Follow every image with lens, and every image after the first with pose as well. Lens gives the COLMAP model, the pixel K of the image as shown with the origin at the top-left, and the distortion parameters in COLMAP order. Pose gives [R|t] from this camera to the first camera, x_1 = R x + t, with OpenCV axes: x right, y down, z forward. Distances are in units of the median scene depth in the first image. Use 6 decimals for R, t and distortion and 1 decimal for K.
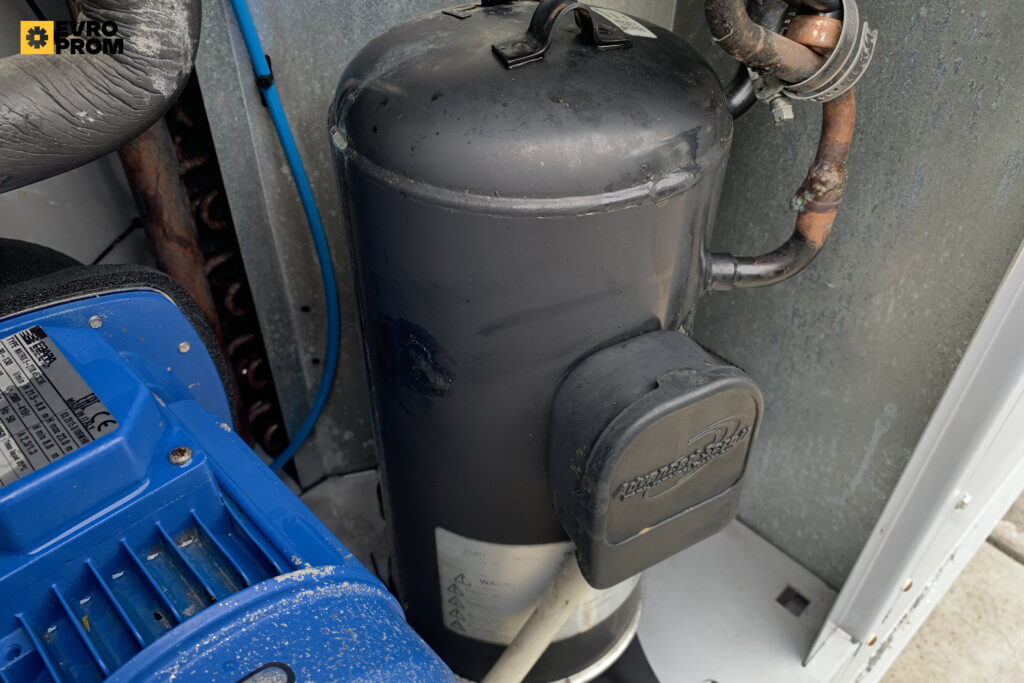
lens RADIAL K [[784.5, 0, 516.7], [0, 784.5, 346.1], [0, 0, 1]] dist [0.025379, -0.035414]
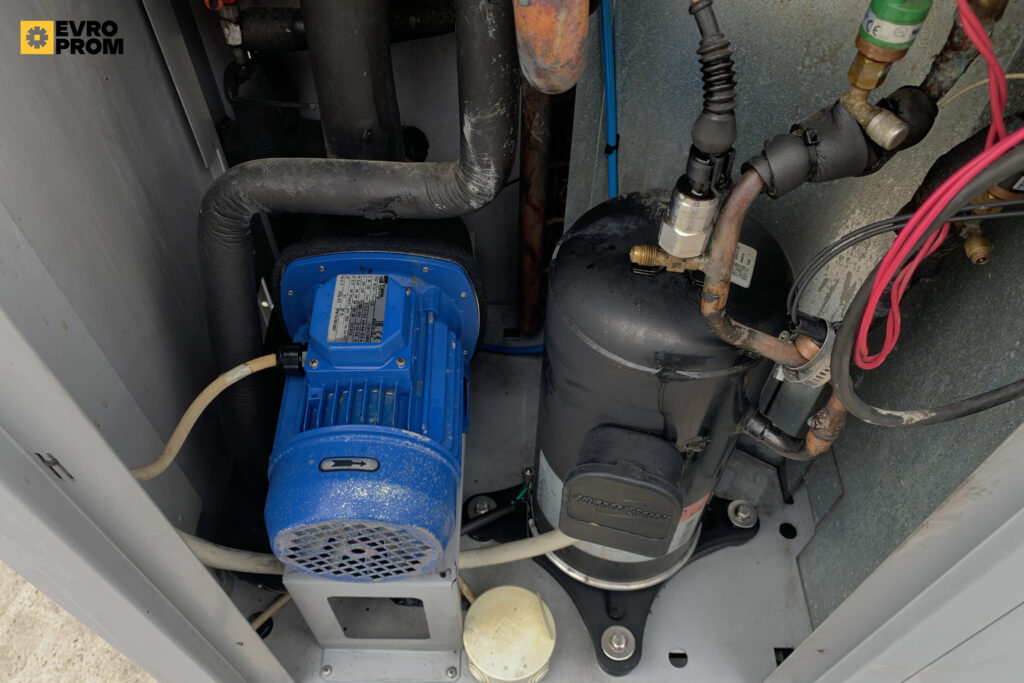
lens RADIAL K [[784.5, 0, 520.0], [0, 784.5, 336.5], [0, 0, 1]] dist [0.025379, -0.035414]
pose [[0.720388, 0.544676, -0.429381, 0.777317], [-0.450343, 0.838169, 0.307673, -0.794894], [0.527477, -0.028275, 0.849099, -0.766578]]
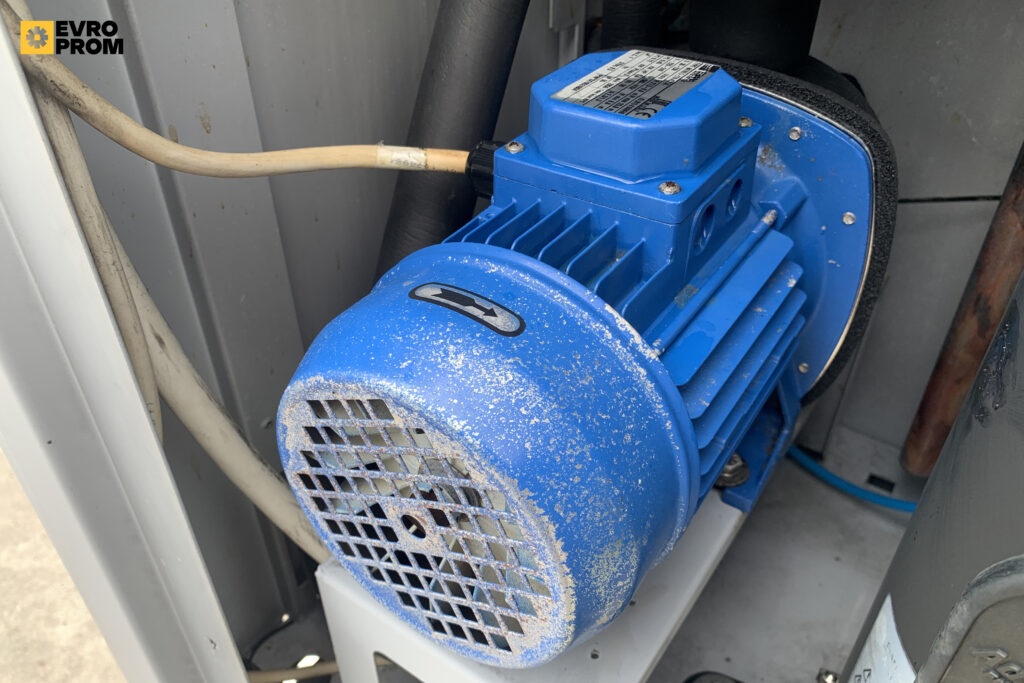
lens RADIAL K [[784.5, 0, 538.8], [0, 784.5, 383.7], [0, 0, 1]] dist [0.025379, -0.035414]
pose [[0.208428, 0.586145, -0.782938, 0.527564], [-0.634061, 0.690485, 0.348135, 0.065274], [0.744664, 0.423869, 0.515568, 0.442987]]
